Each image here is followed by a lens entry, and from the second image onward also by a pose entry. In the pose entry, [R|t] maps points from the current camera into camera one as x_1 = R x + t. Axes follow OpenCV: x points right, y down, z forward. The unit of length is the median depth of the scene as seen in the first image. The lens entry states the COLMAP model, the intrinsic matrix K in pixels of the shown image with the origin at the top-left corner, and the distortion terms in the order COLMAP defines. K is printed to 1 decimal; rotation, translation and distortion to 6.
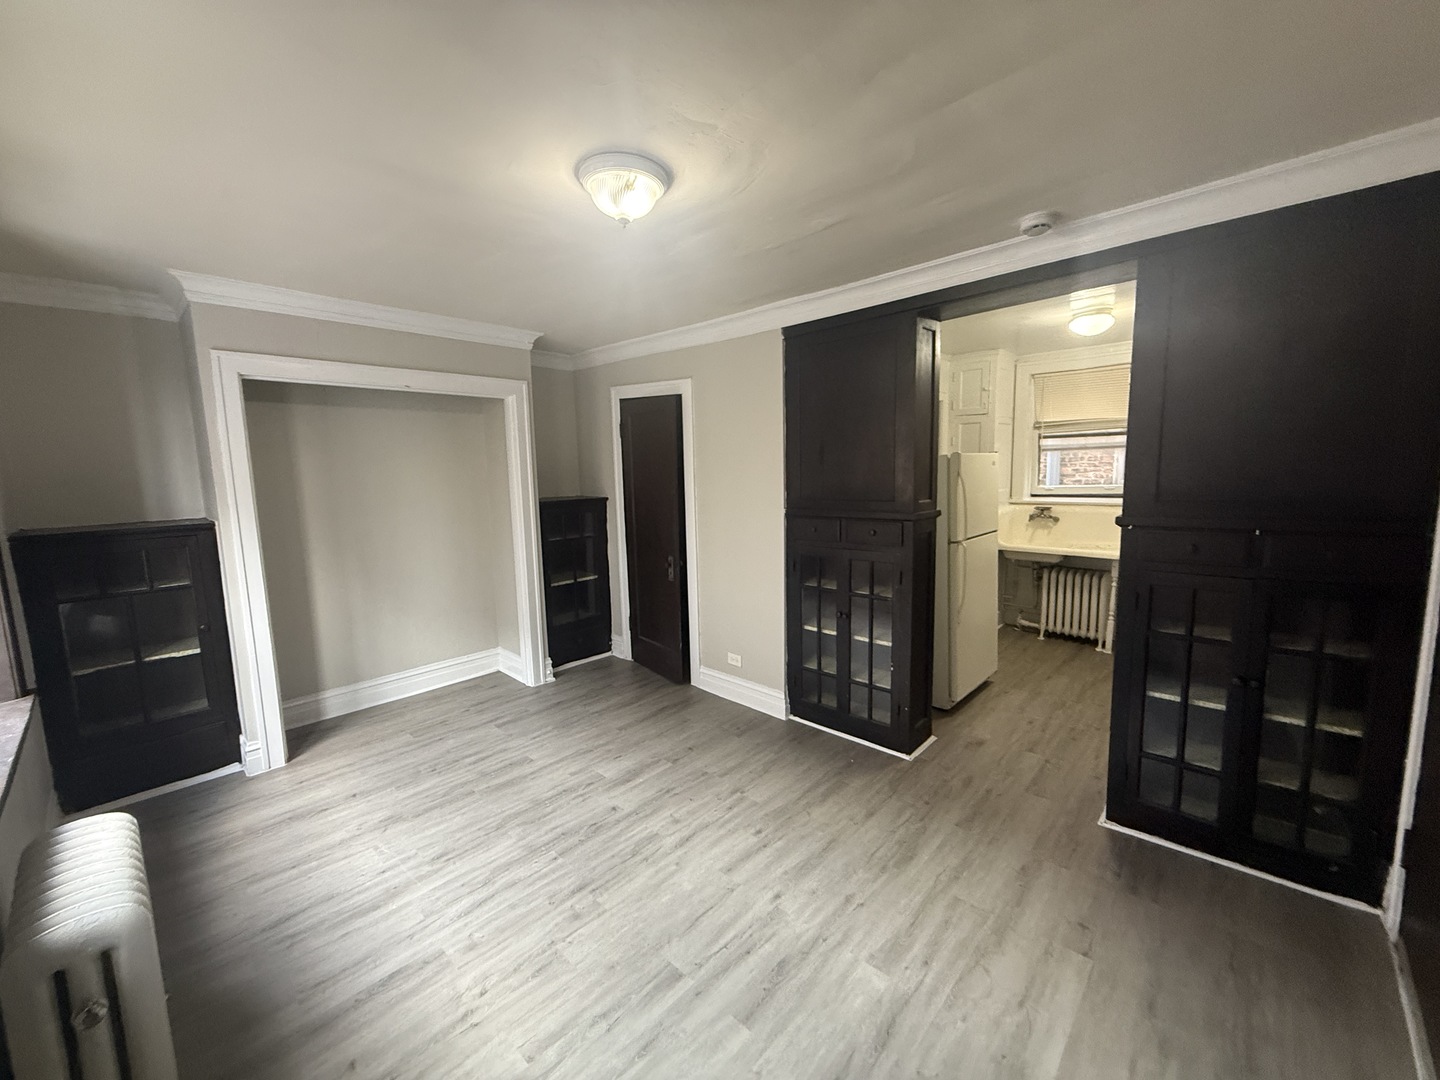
lens RADIAL K [[573.4, 0, 716.8], [0, 573.4, 537.8], [0, 0, 1]] dist [-0.000861, -0.000425]
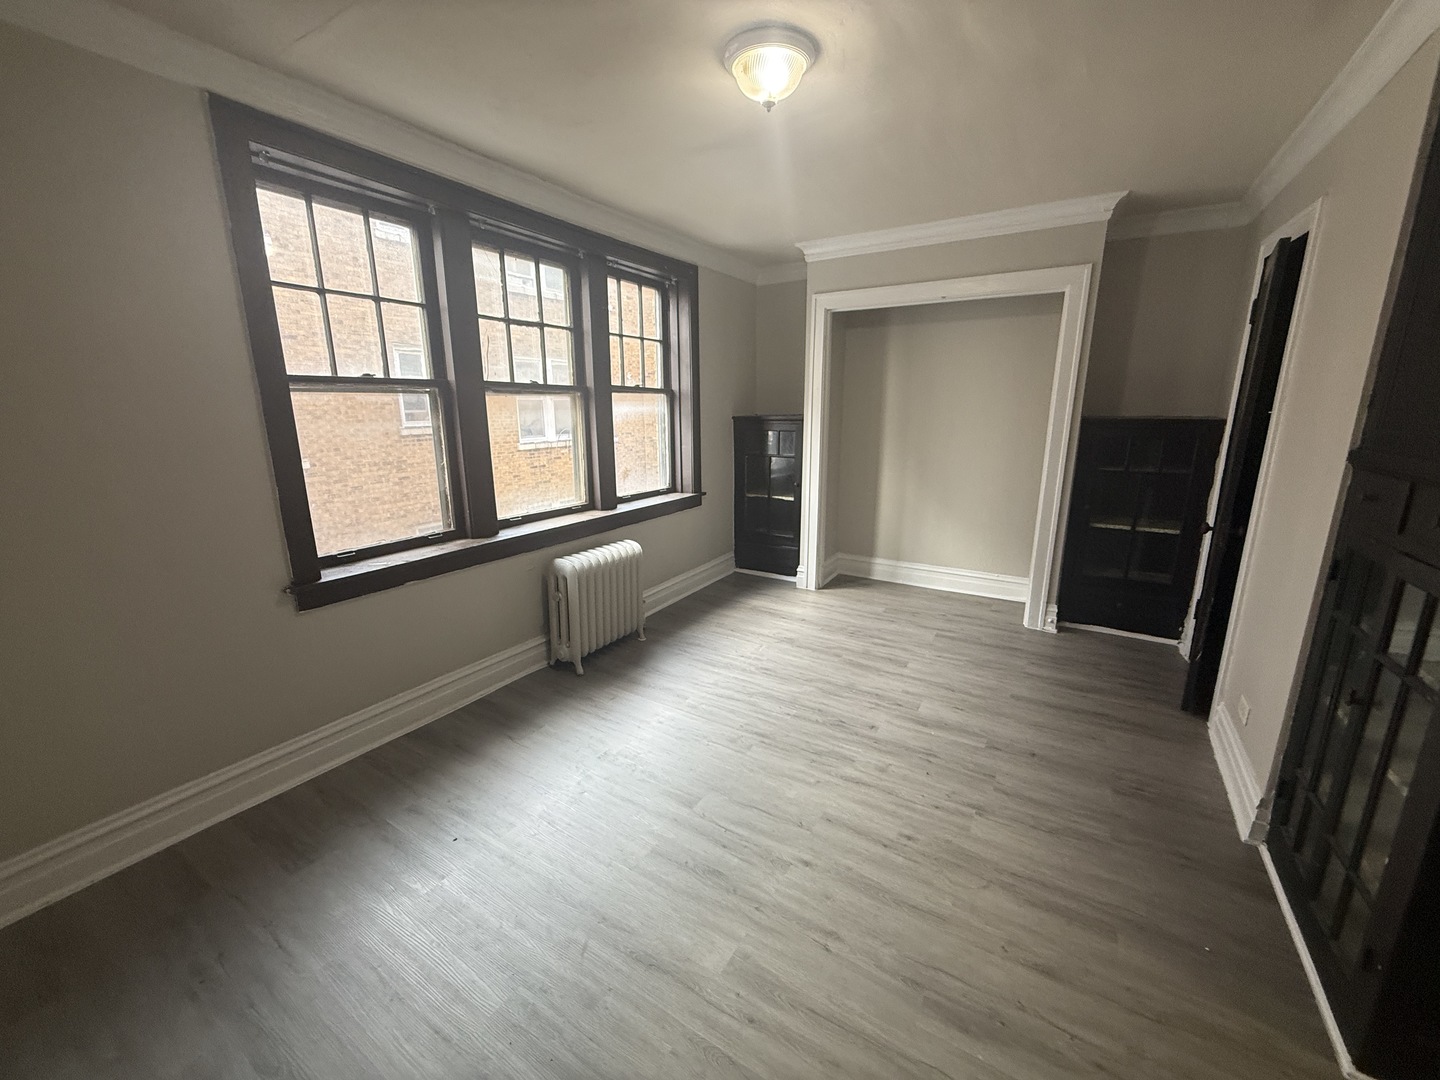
lens RADIAL K [[573.4, 0, 716.8], [0, 573.4, 538.7], [0, 0, 1]] dist [-0.000861, -0.000425]
pose [[0.196680, 0.246130, -0.949072, 0.596583], [-0.117503, 0.966919, 0.226408, -0.030137], [0.973401, 0.066989, 0.219095, 0.481583]]
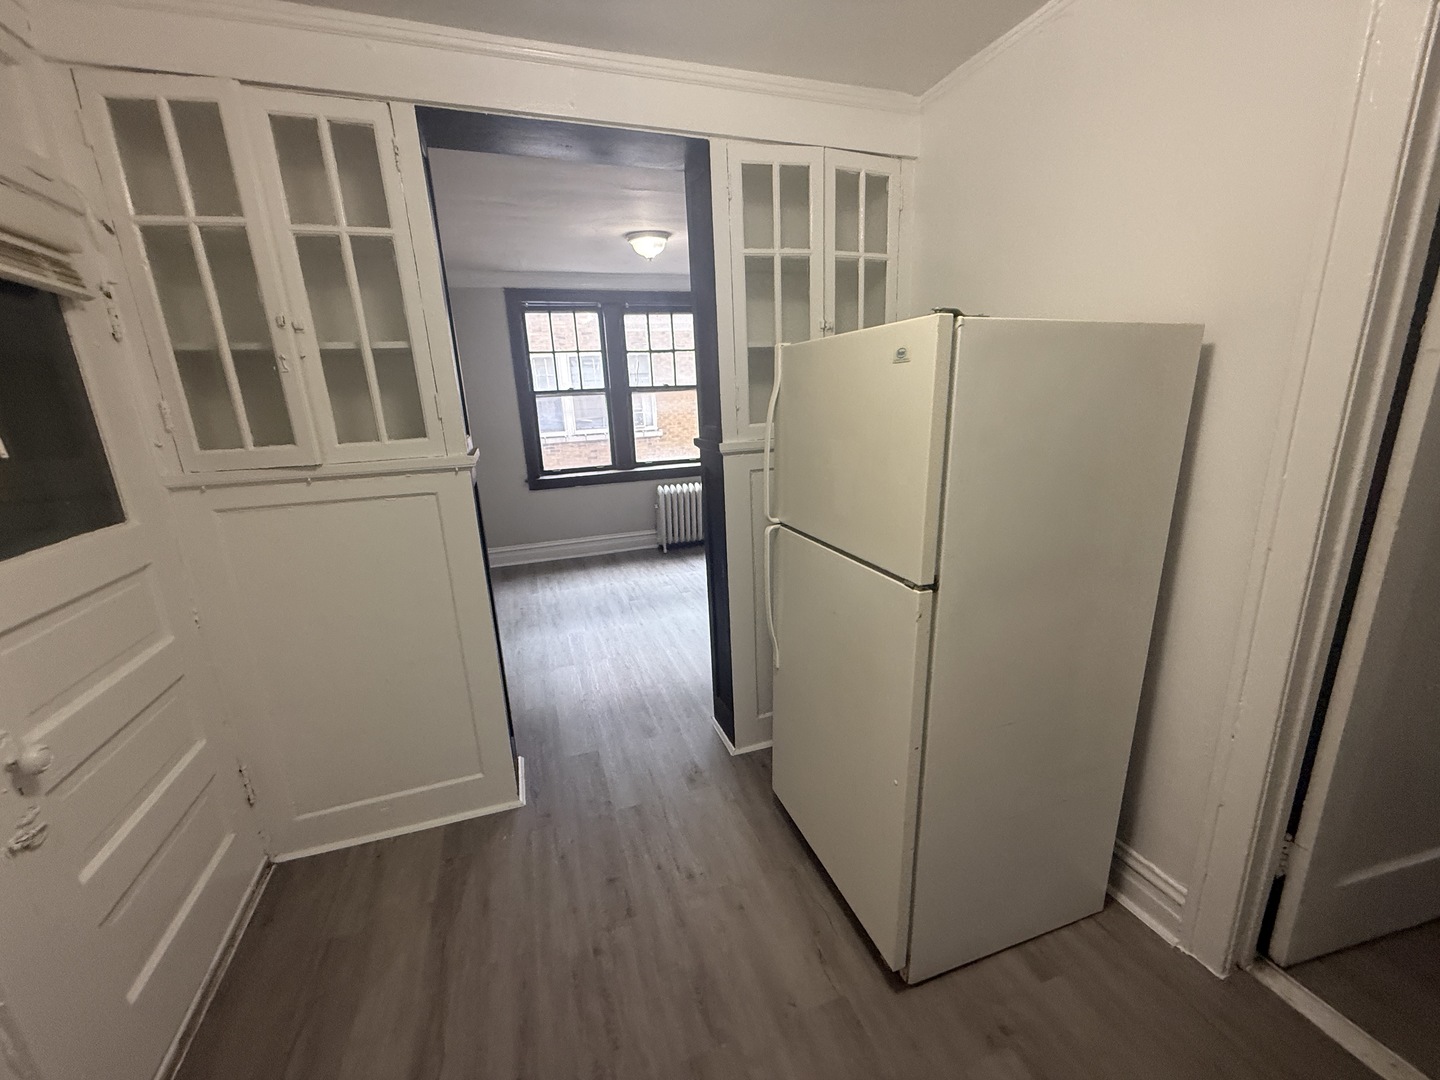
lens RADIAL K [[573.4, 0, 717.3], [0, 573.4, 544.7], [0, 0, 1]] dist [-0.000861, -0.000425]
pose [[-0.460677, 0.275224, -0.843818, 1.108236], [-0.051305, 0.940861, 0.334886, -0.181706], [0.886084, 0.197567, -0.419313, 1.457832]]
